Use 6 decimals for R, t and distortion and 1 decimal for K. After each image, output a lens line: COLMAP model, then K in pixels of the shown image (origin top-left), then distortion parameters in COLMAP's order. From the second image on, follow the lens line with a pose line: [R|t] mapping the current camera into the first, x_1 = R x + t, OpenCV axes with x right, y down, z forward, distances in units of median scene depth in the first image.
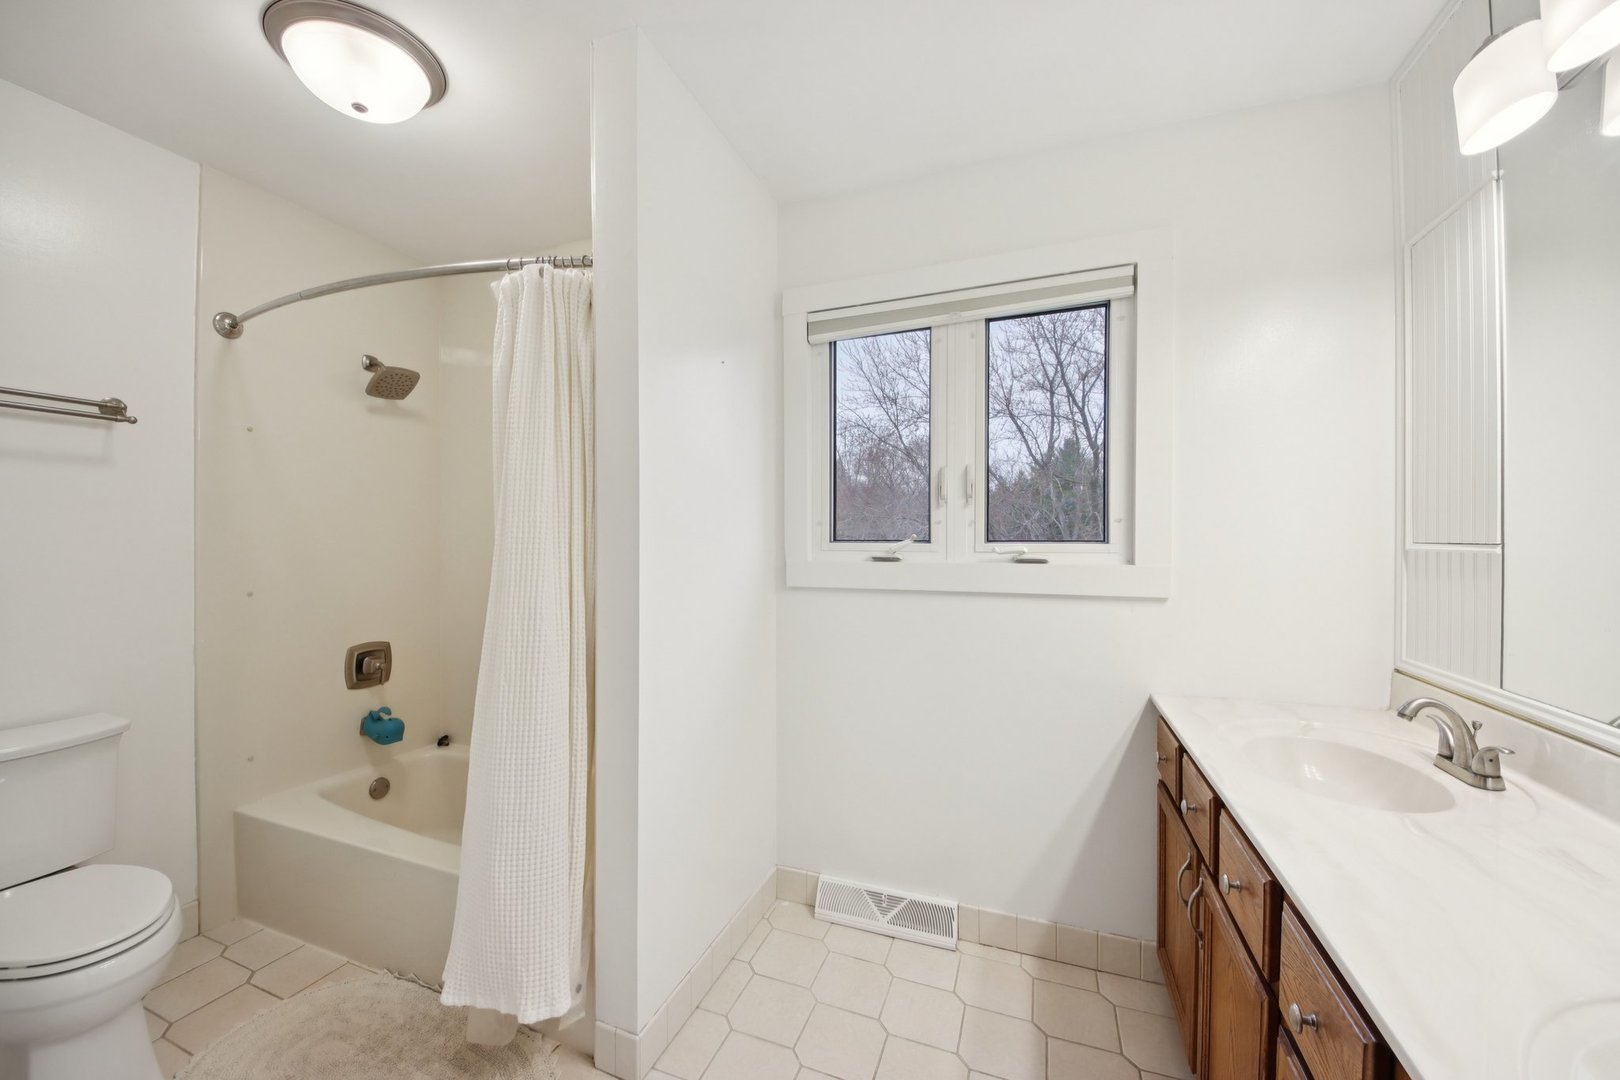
lens RADIAL K [[618.6, 0, 804.8], [0, 618.6, 540.3], [0, 0, 1]] dist [0.000142, -0.010512]
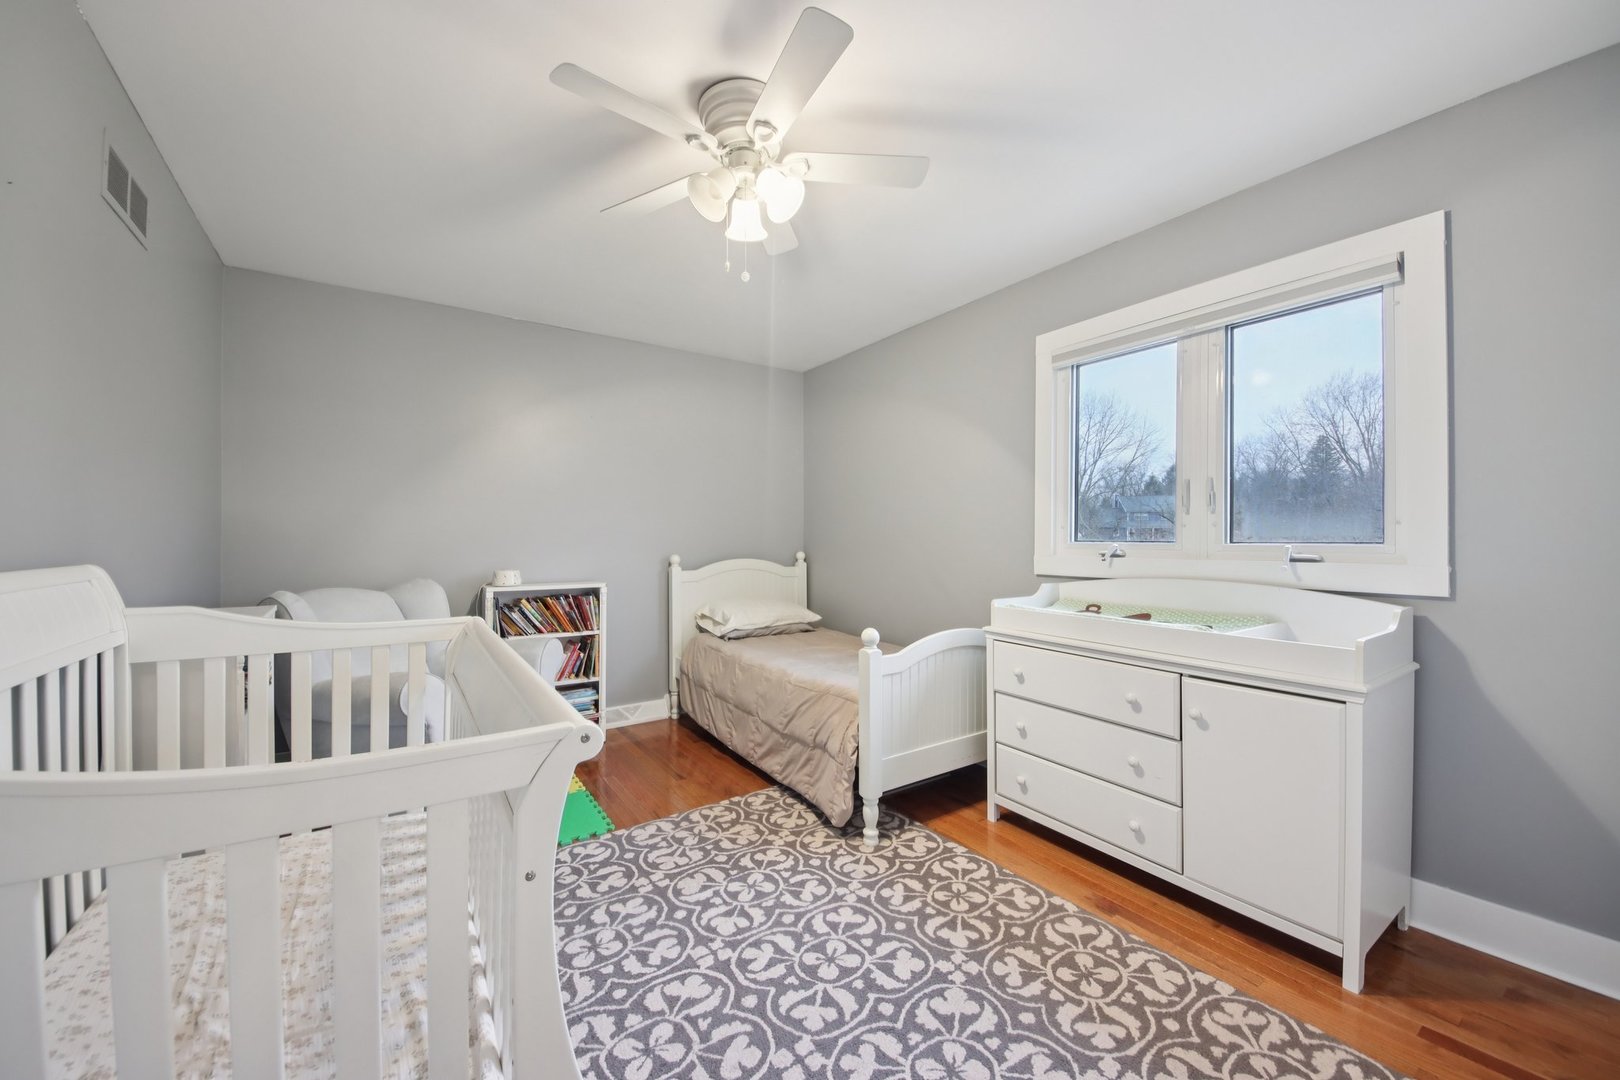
lens RADIAL K [[618.6, 0, 804.8], [0, 618.6, 540.3], [0, 0, 1]] dist [0.000142, -0.010512]
pose [[0.834074, 0.015190, -0.551444, 0.271850], [-0.008021, 0.999849, 0.015410, -0.007004], [0.551594, -0.008430, 0.834070, -0.264006]]
